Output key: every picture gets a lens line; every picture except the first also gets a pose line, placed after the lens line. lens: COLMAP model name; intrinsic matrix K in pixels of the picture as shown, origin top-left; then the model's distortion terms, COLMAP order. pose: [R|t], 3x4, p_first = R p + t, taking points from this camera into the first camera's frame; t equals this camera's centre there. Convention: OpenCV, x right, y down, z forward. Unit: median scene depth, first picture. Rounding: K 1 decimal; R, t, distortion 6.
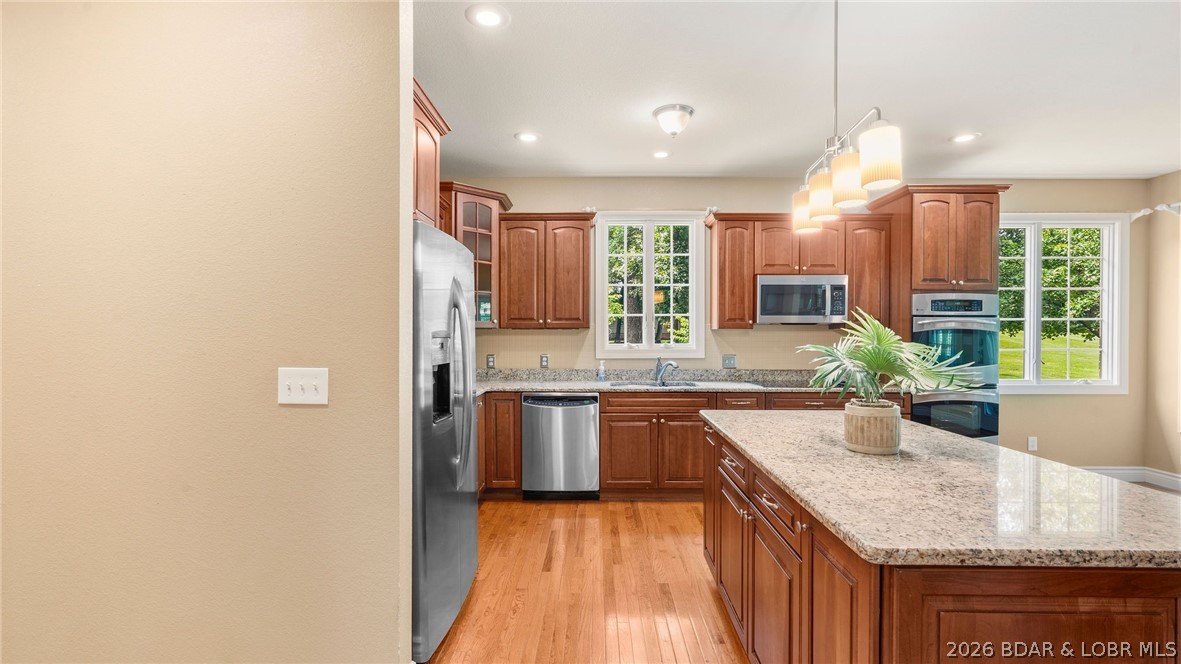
lens RADIAL K [[529.5, 0, 592.5], [0, 529.5, 337.5], [0, 0, 1]] dist [-0.011784, 0.004253]
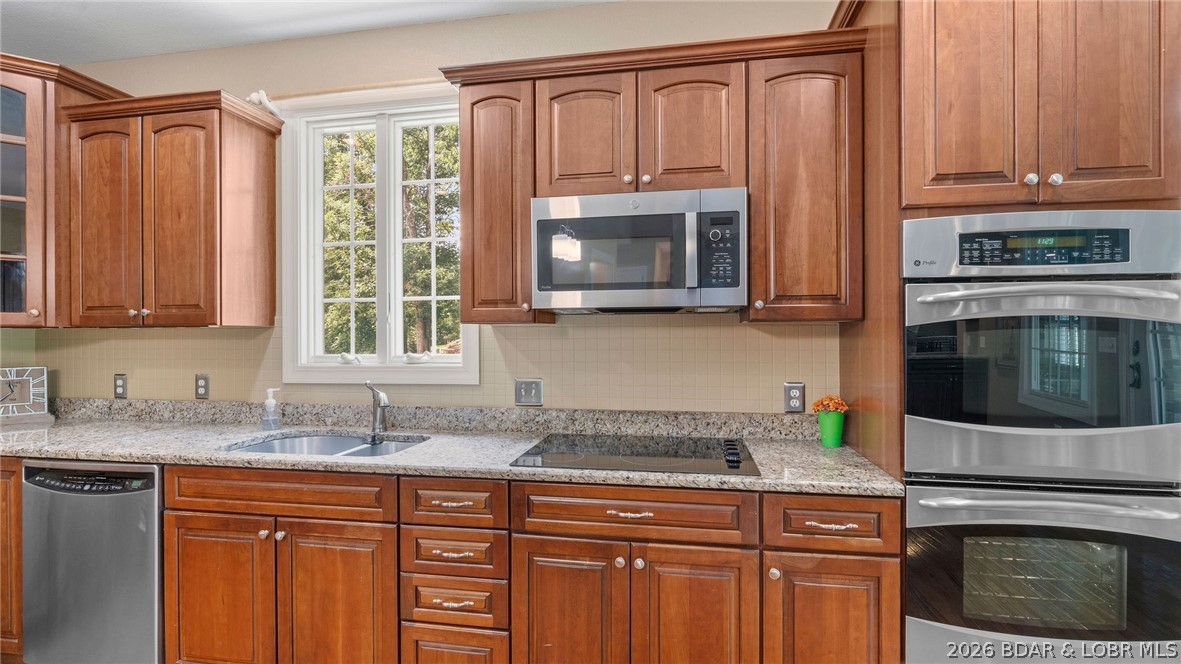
lens RADIAL K [[529.5, 0, 594.2], [0, 529.5, 335.9], [0, 0, 1]] dist [-0.011784, 0.004253]
pose [[0.986762, -0.005581, -0.162076, 0.446844], [0.004521, 0.999966, -0.006903, -0.002184], [0.162109, 0.006079, 0.986754, 0.599980]]
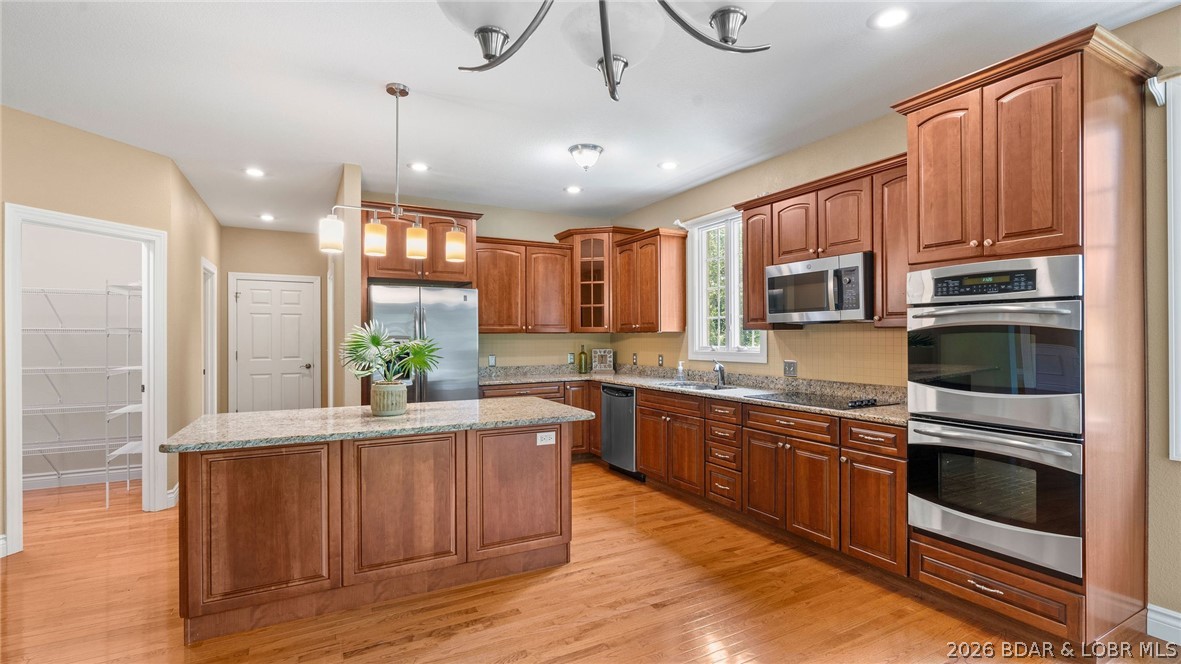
lens RADIAL K [[529.5, 0, 591.0], [0, 529.5, 336.4], [0, 0, 1]] dist [-0.011784, 0.004253]
pose [[0.487164, -0.004887, -0.873297, 0.952838], [-0.002526, 0.999972, -0.007005, 0.001245], [0.873307, 0.005618, 0.487138, 0.345363]]
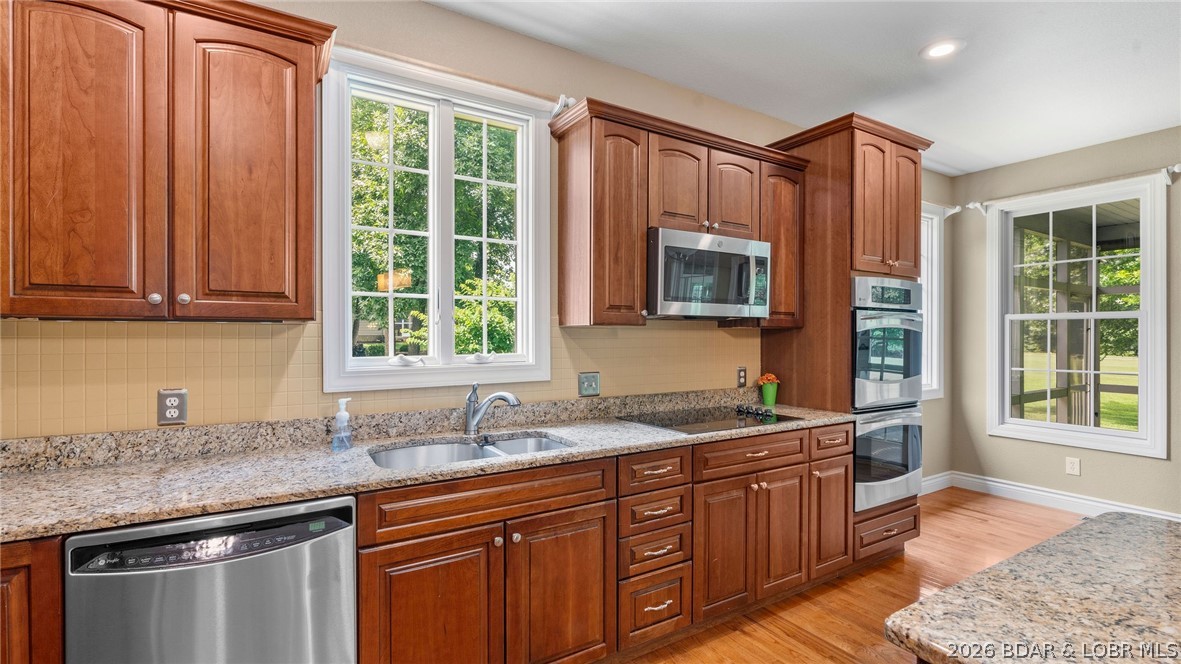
lens RADIAL K [[529.5, 0, 592.9], [0, 529.5, 337.2], [0, 0, 1]] dist [-0.011784, 0.004253]
pose [[0.843881, -0.002612, 0.536524, -0.043371], [0.004988, 0.999983, -0.002978, -0.002859], [-0.536507, 0.005189, 0.843880, 0.591302]]
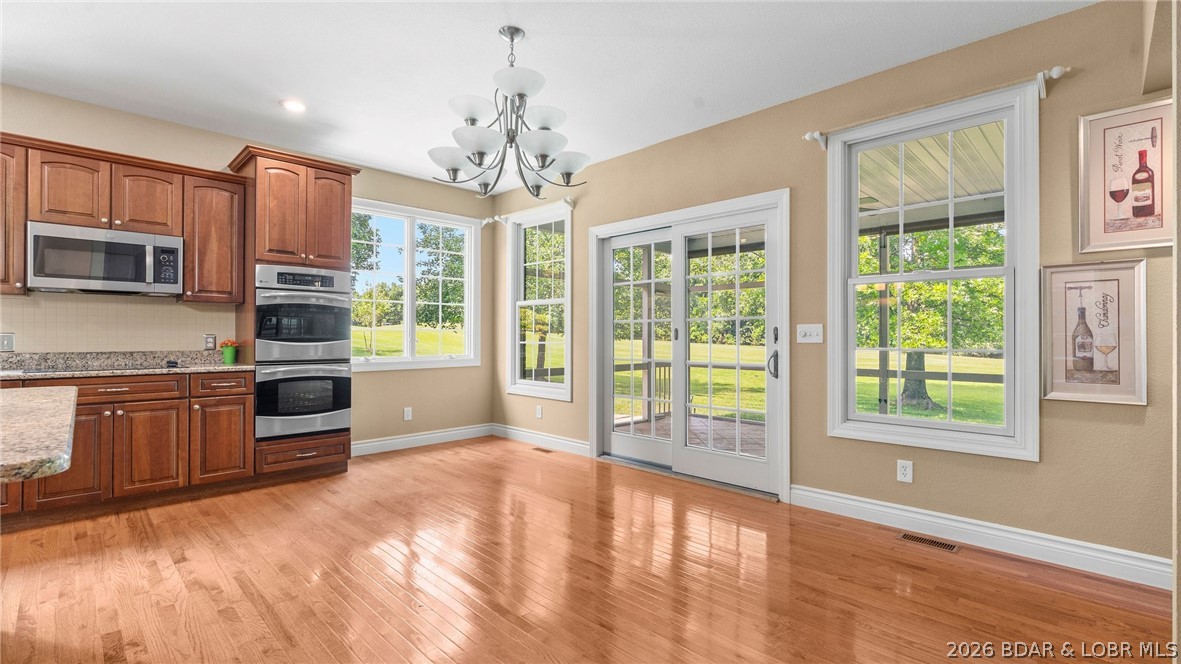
lens RADIAL K [[529.5, 0, 595.8], [0, 529.5, 334.1], [0, 0, 1]] dist [-0.011784, 0.004253]
pose [[0.696102, 0.001993, 0.717940, 0.348566], [0.004067, 0.999969, -0.006719, 0.047987], [-0.717932, 0.007597, 0.696072, -0.073175]]
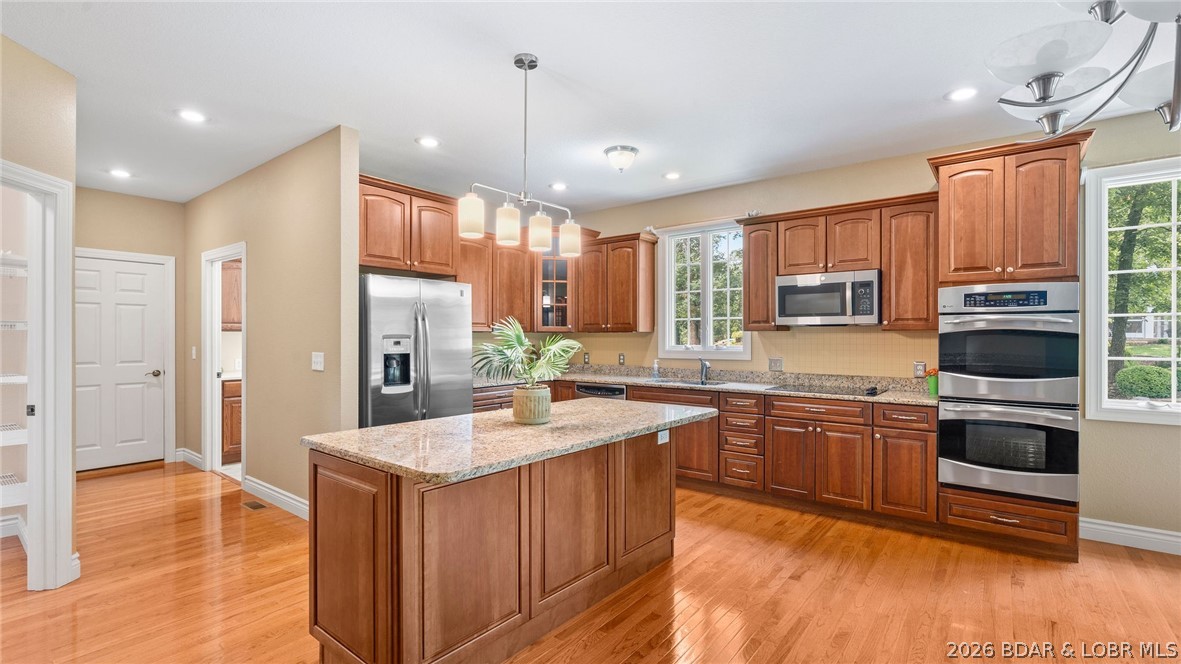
lens RADIAL K [[529.5, 0, 590.9], [0, 529.5, 337.2], [0, 0, 1]] dist [-0.011784, 0.004253]
pose [[0.792141, -0.000332, -0.610338, 0.662536], [-0.003618, 0.999980, -0.005239, 0.001796], [0.610327, 0.006358, 0.792124, 0.008083]]
